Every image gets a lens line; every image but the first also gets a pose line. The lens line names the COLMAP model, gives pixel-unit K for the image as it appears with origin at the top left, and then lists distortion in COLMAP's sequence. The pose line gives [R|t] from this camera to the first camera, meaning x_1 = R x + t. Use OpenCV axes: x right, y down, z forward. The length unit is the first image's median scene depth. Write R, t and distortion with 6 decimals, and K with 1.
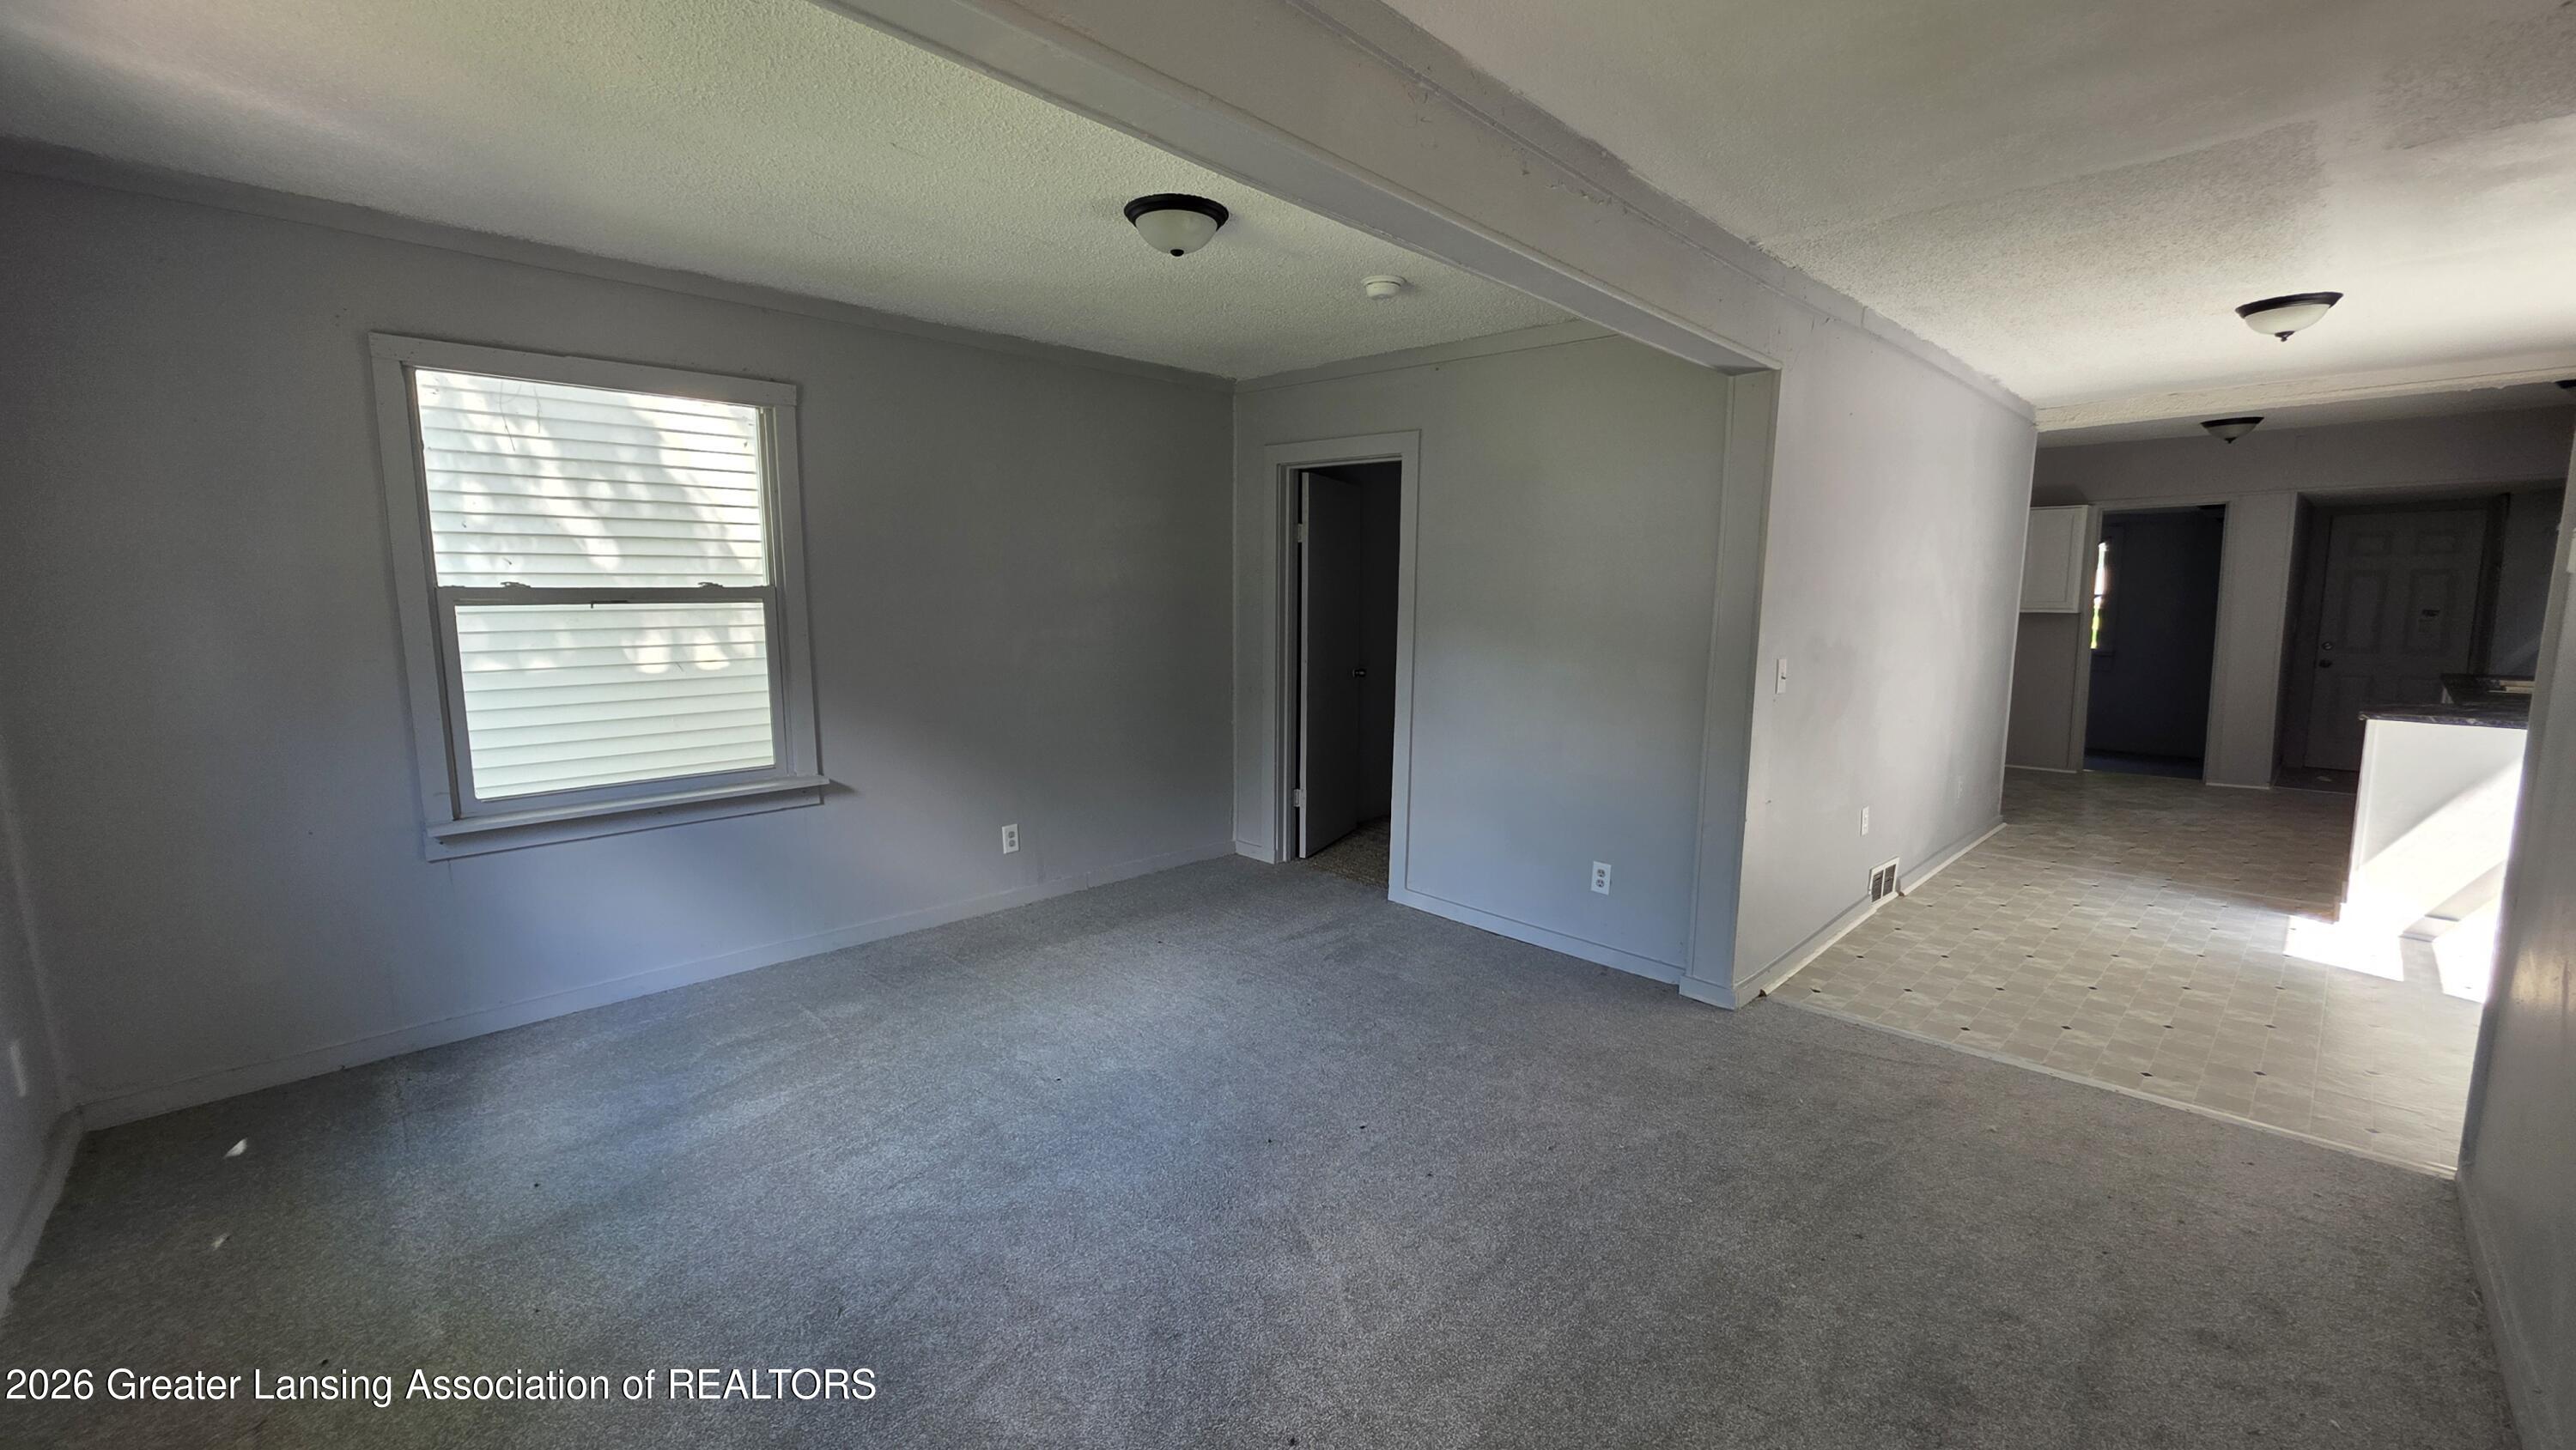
lens RADIAL K [[1033.0, 0, 1265.7], [0, 1033.0, 716.8], [0, 0, 1]] dist [-0.000709, -0.000778]
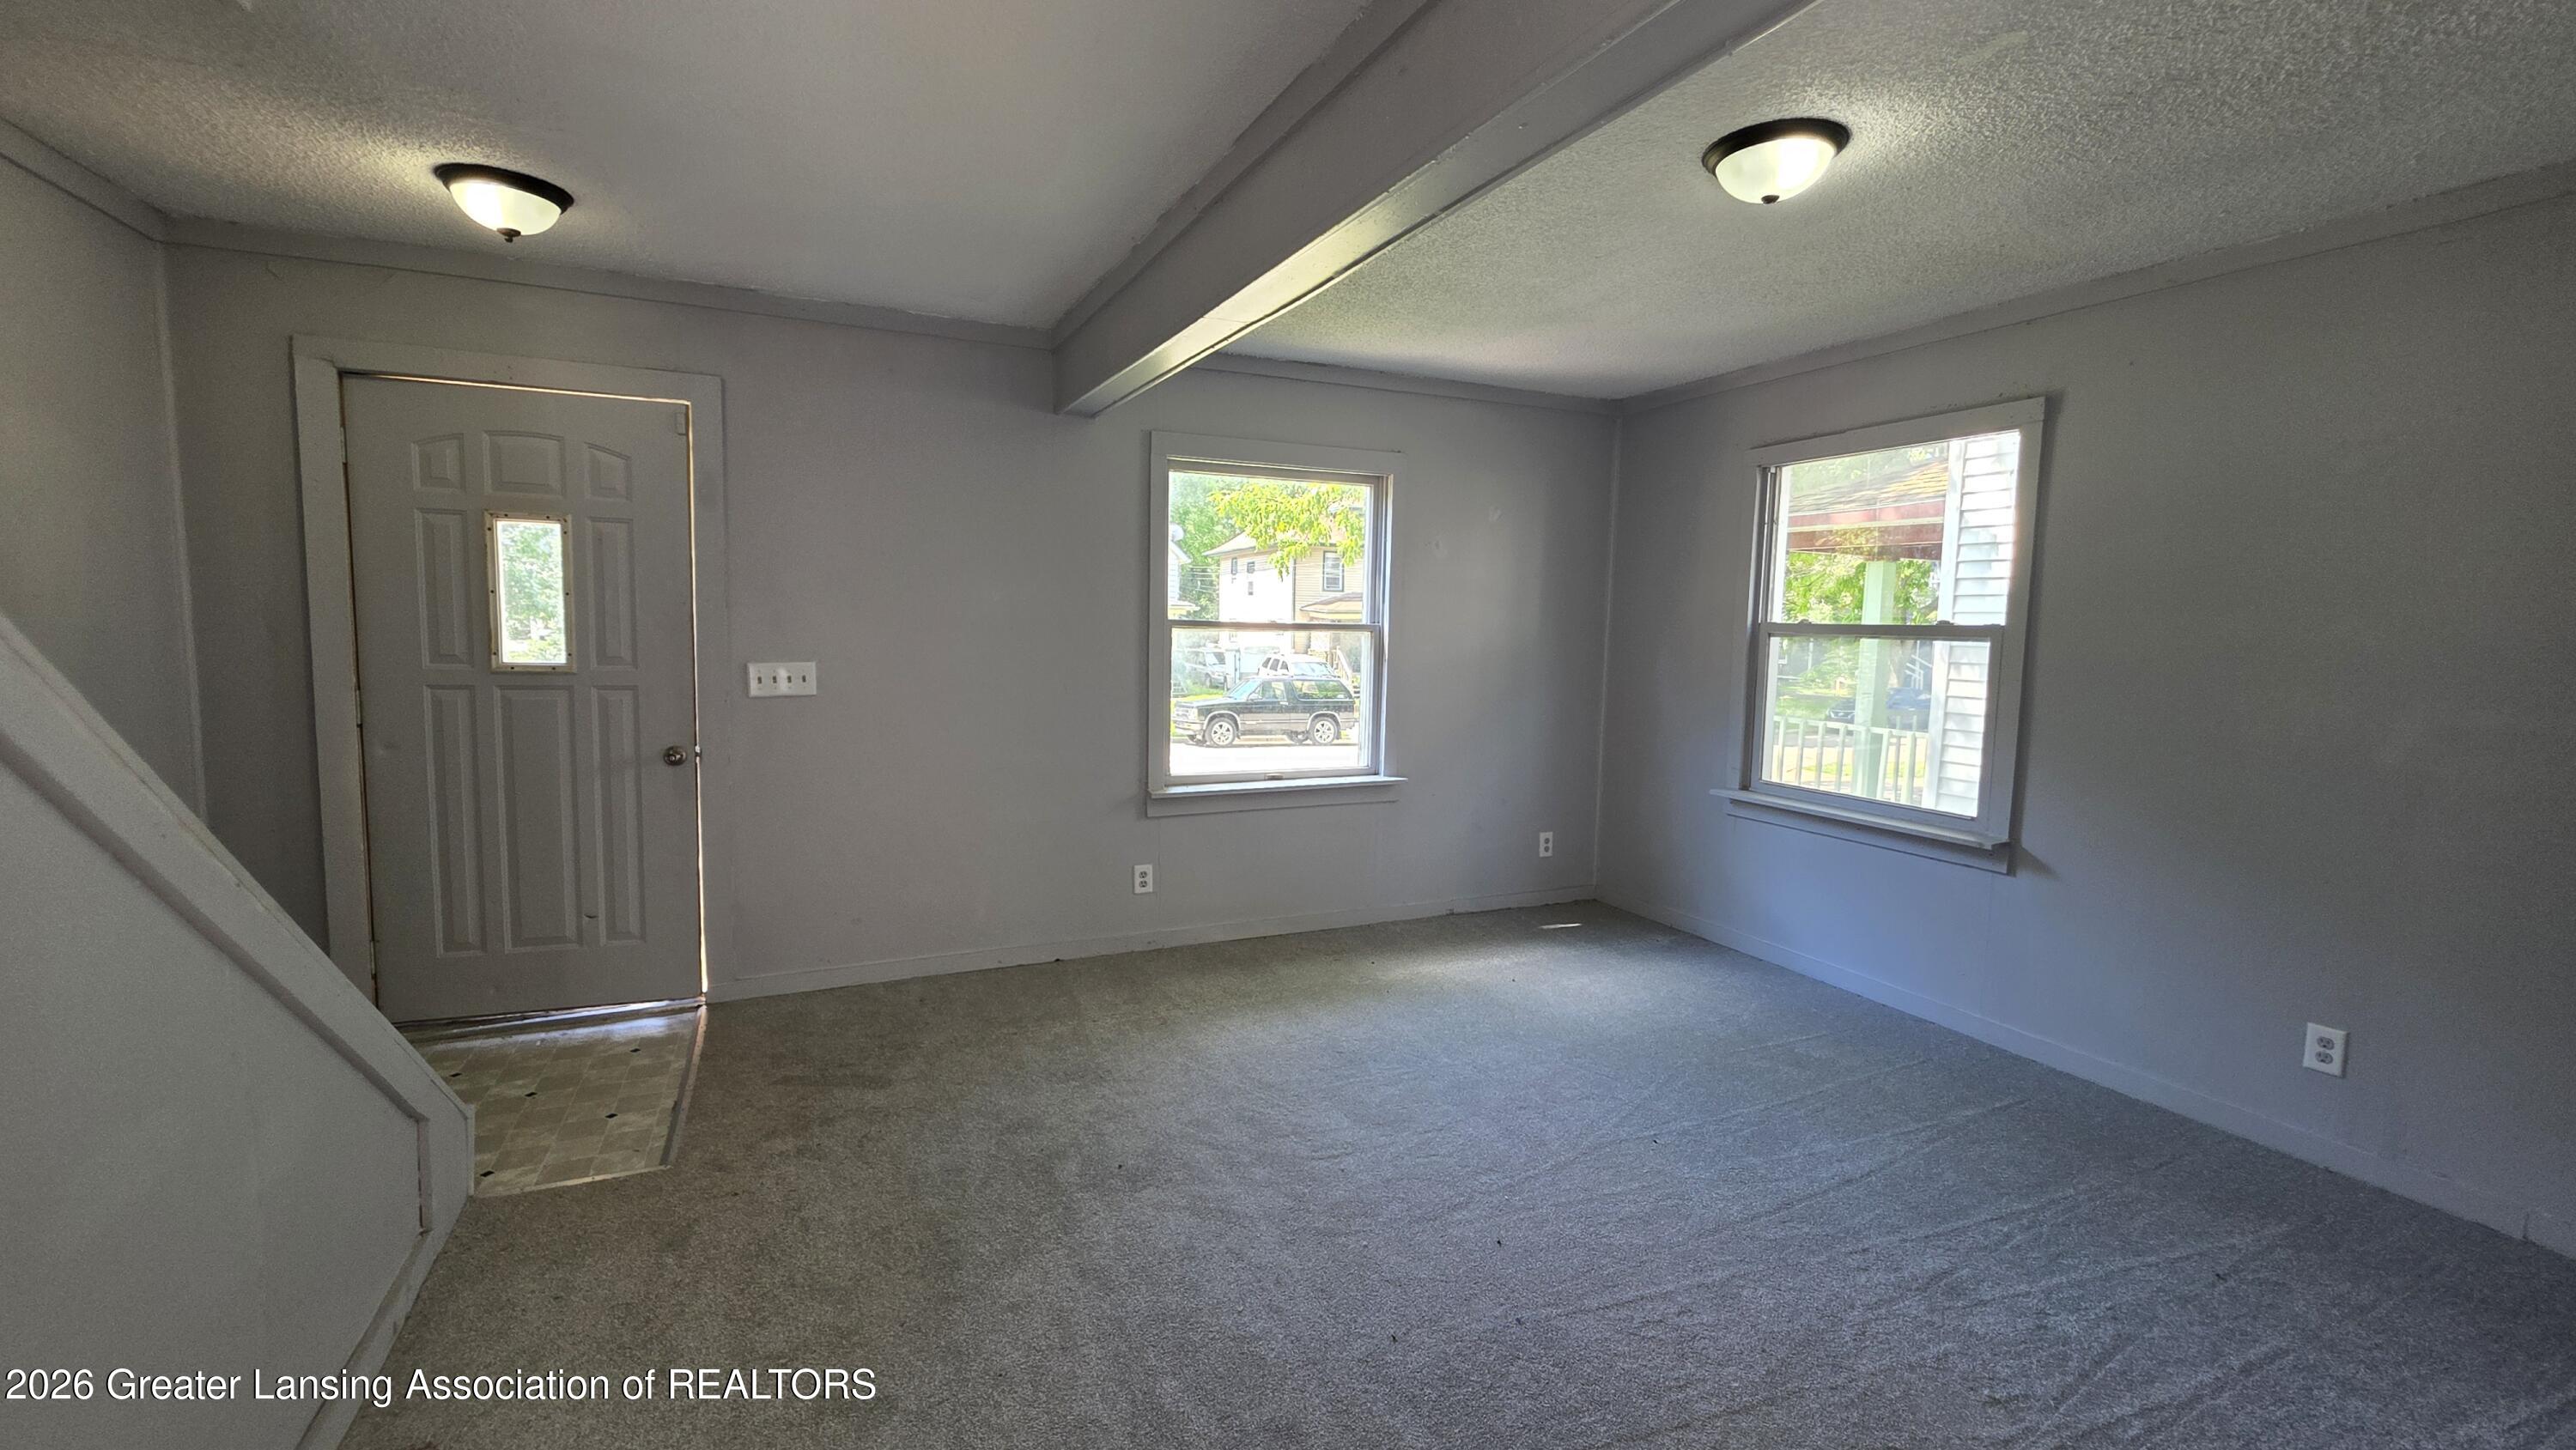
lens RADIAL K [[1033.0, 0, 1286.4], [0, 1033.0, 728.8], [0, 0, 1]] dist [-0.000709, -0.000778]
pose [[-0.332674, 0.101164, -0.937600, 0.643649], [-0.126022, 0.980543, 0.150512, -0.101865], [0.934584, 0.168230, -0.313452, 0.765674]]
